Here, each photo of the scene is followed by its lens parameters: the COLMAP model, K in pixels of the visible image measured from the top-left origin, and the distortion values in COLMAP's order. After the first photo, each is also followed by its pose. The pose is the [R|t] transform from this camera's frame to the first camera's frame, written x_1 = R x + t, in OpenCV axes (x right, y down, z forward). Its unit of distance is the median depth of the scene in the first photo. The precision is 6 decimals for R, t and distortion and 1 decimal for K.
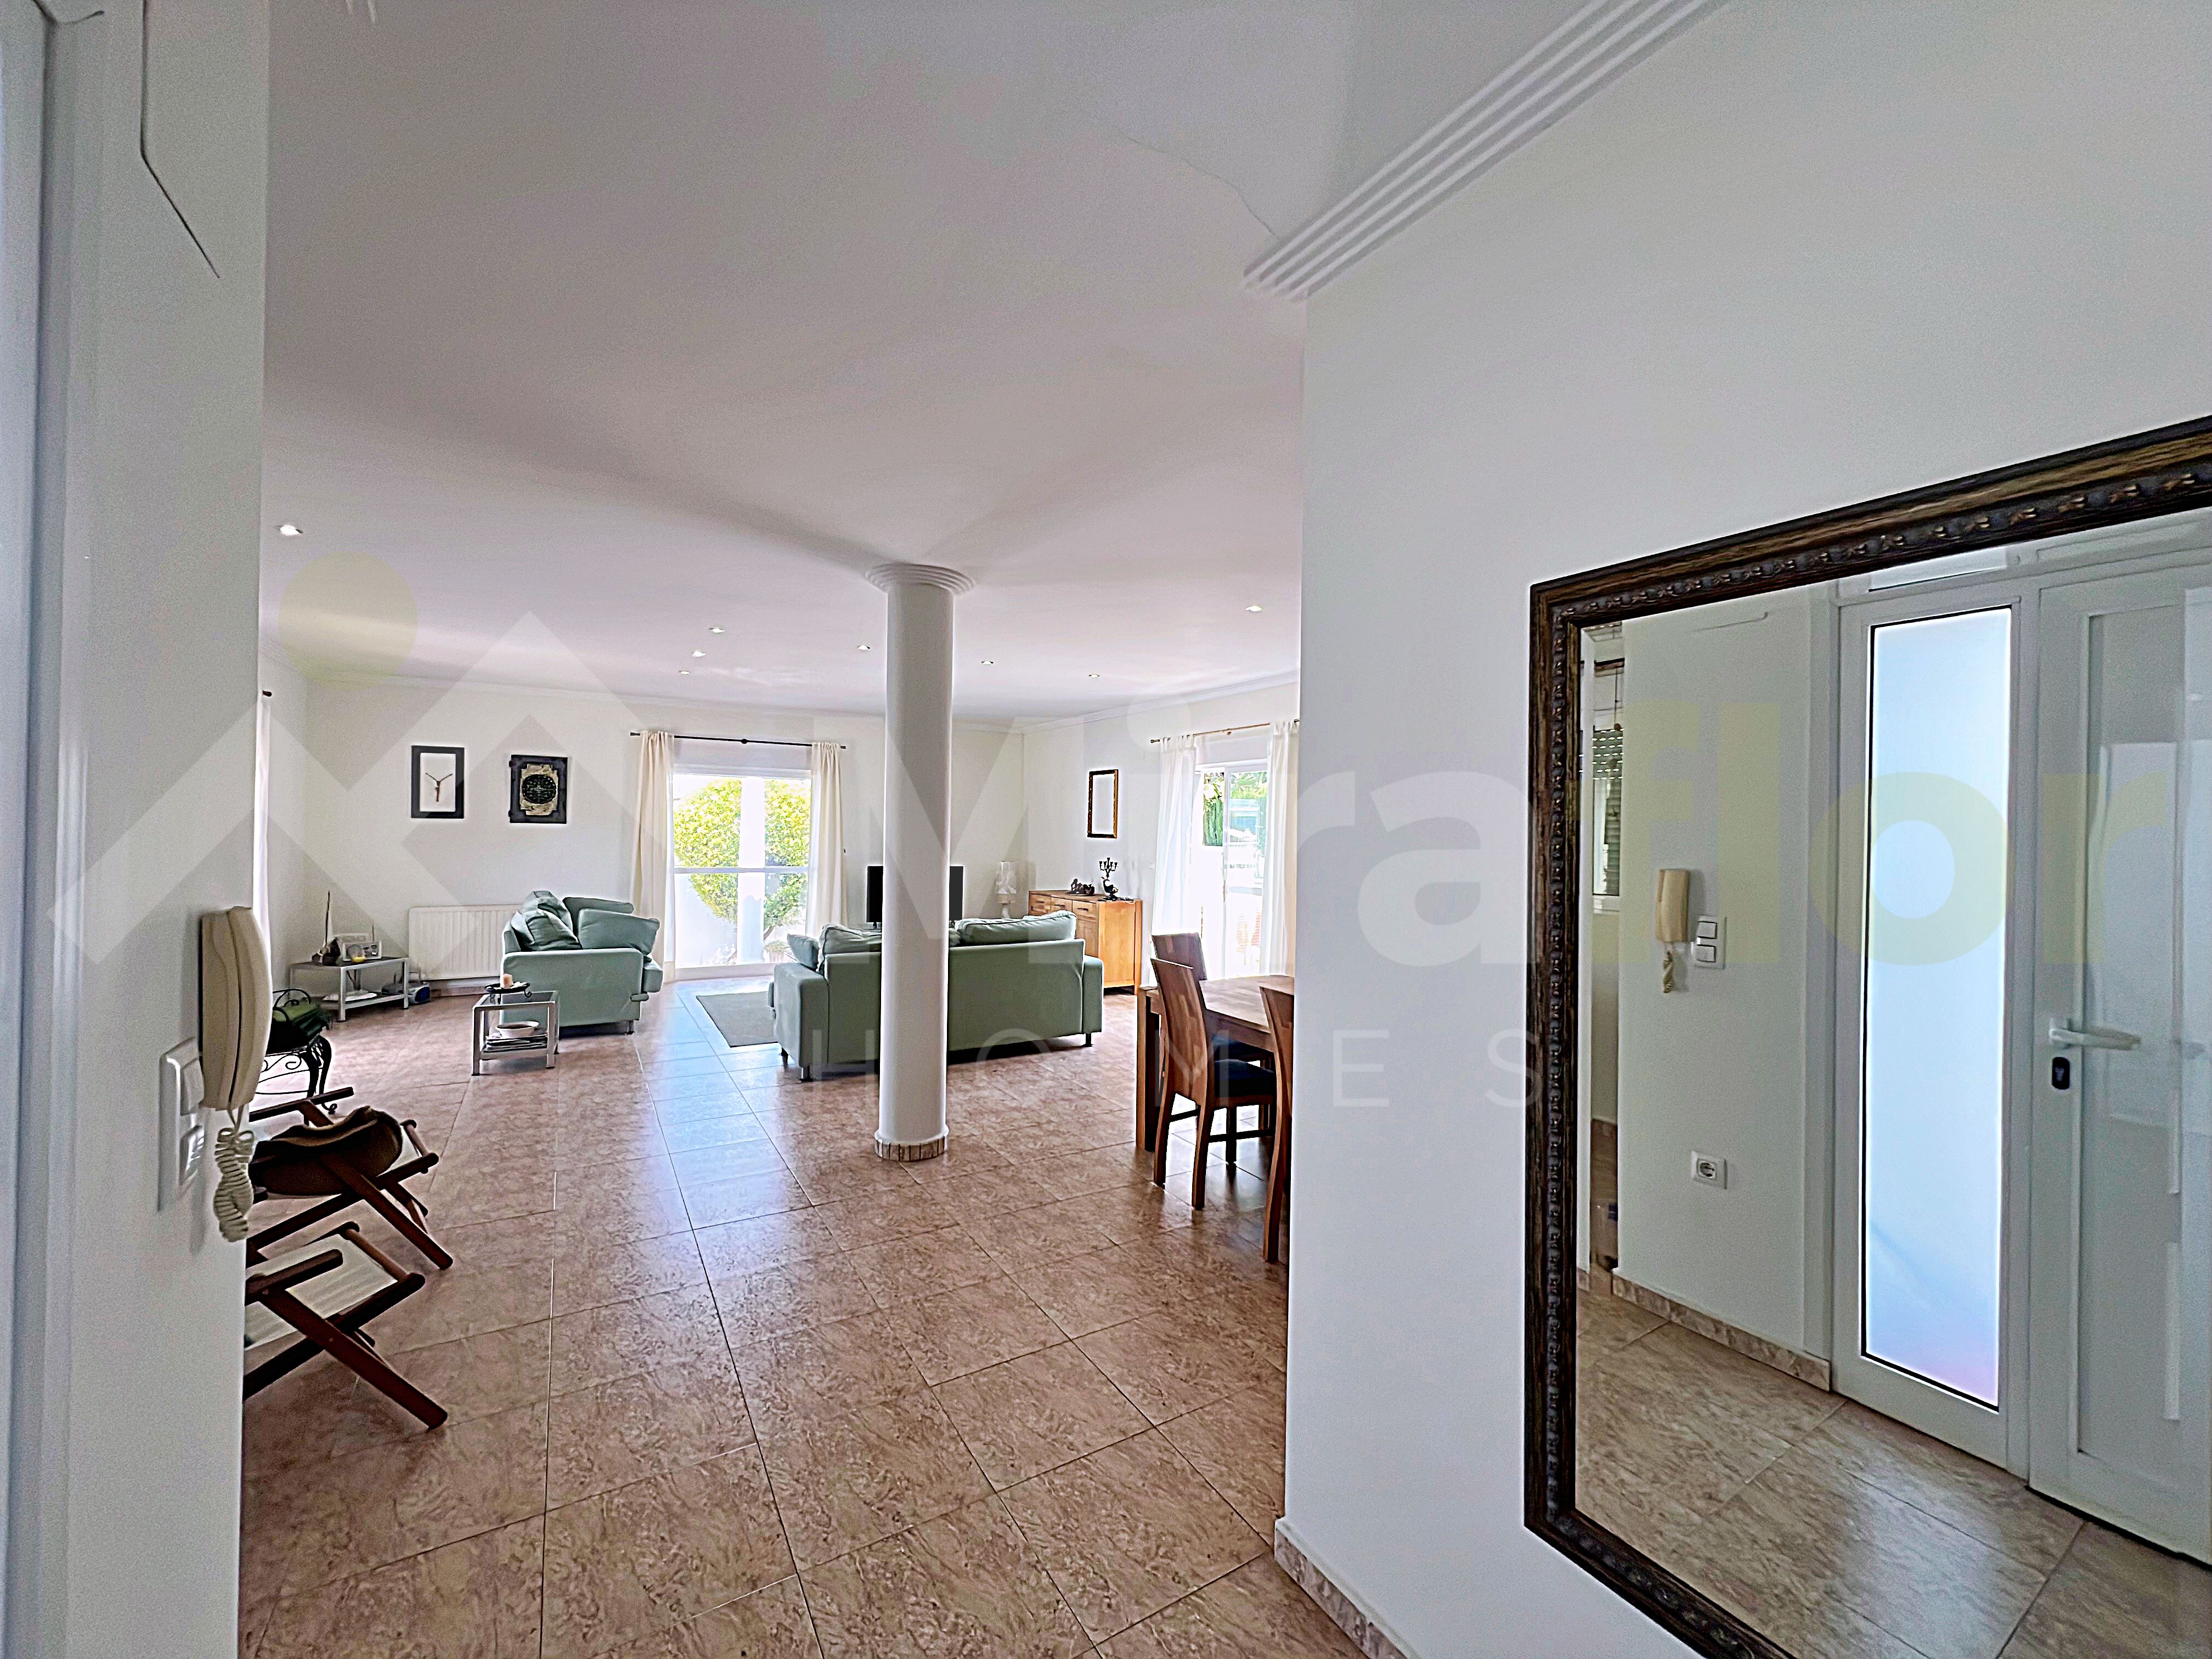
lens RADIAL K [[884.0, 0, 1095.9], [0, 884.0, 830.2], [0, 0, 1]] dist [-0.002325, 0.001052]
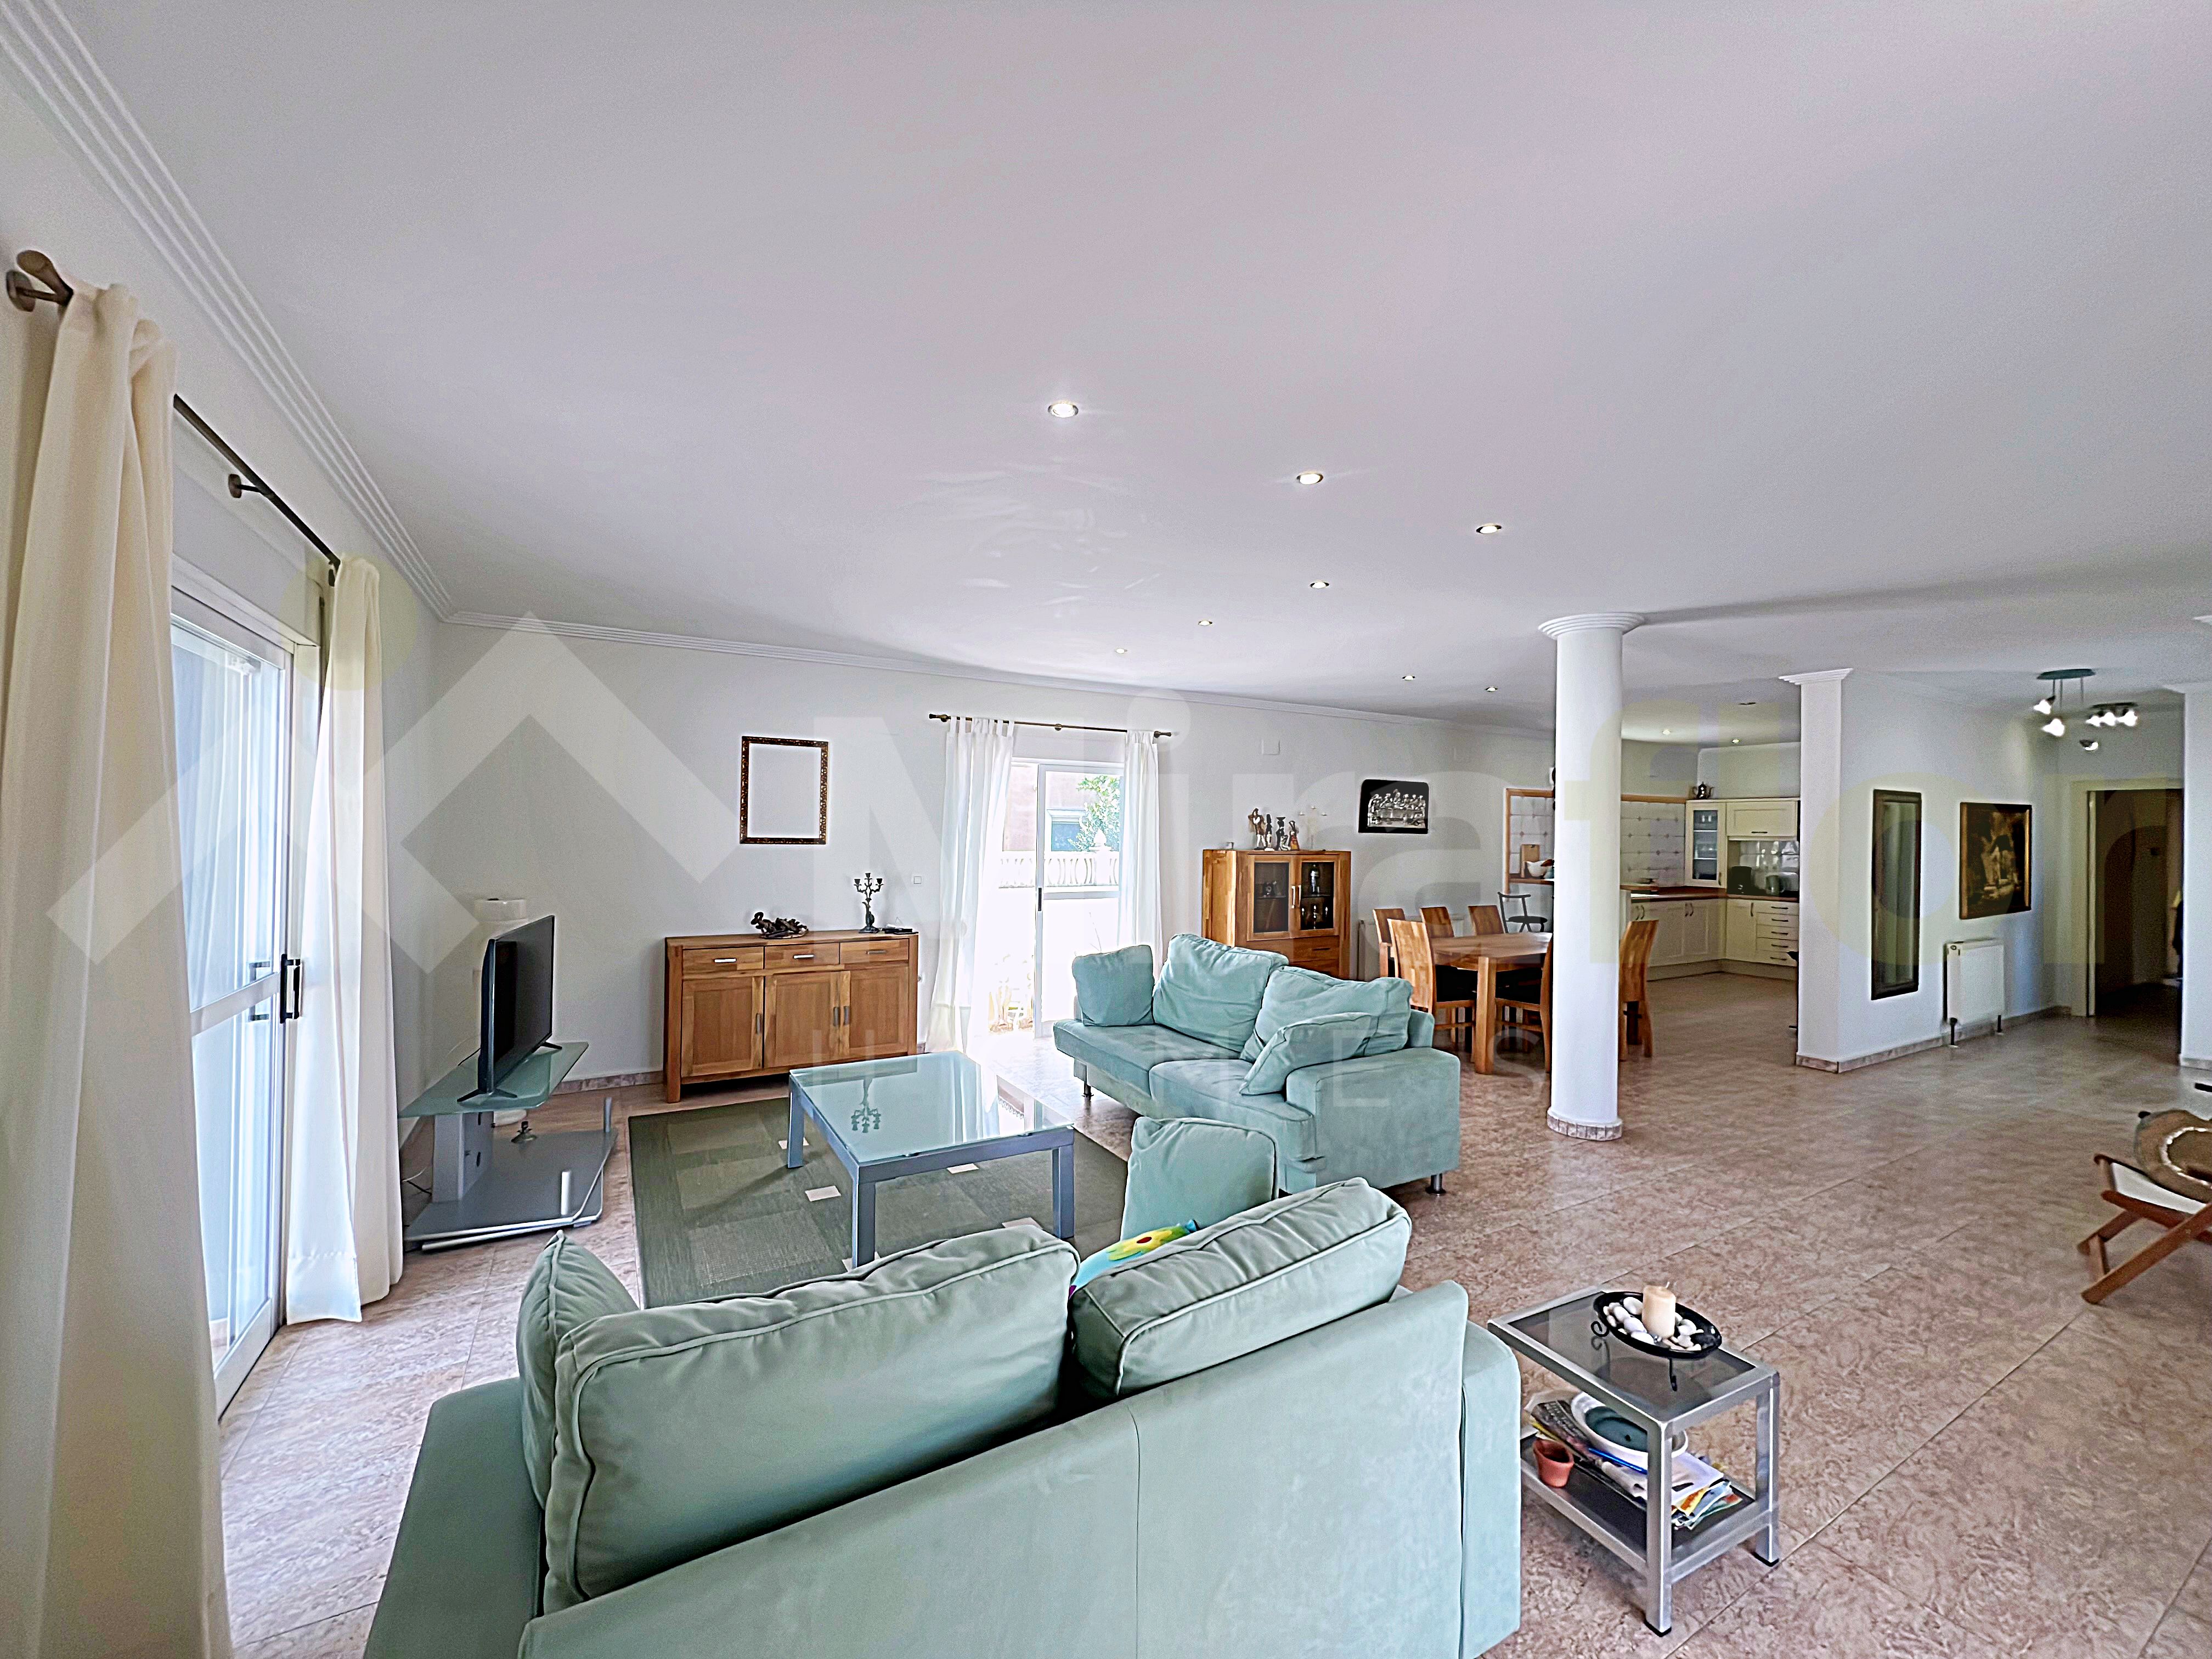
lens RADIAL K [[884.0, 0, 1122.5], [0, 884.0, 834.1], [0, 0, 1]] dist [-0.002325, 0.001052]
pose [[0.012725, -0.015442, 0.999800, -0.641359], [-0.010653, 0.999822, 0.015578, -0.011609], [-0.999862, -0.010849, 0.012558, 0.762588]]
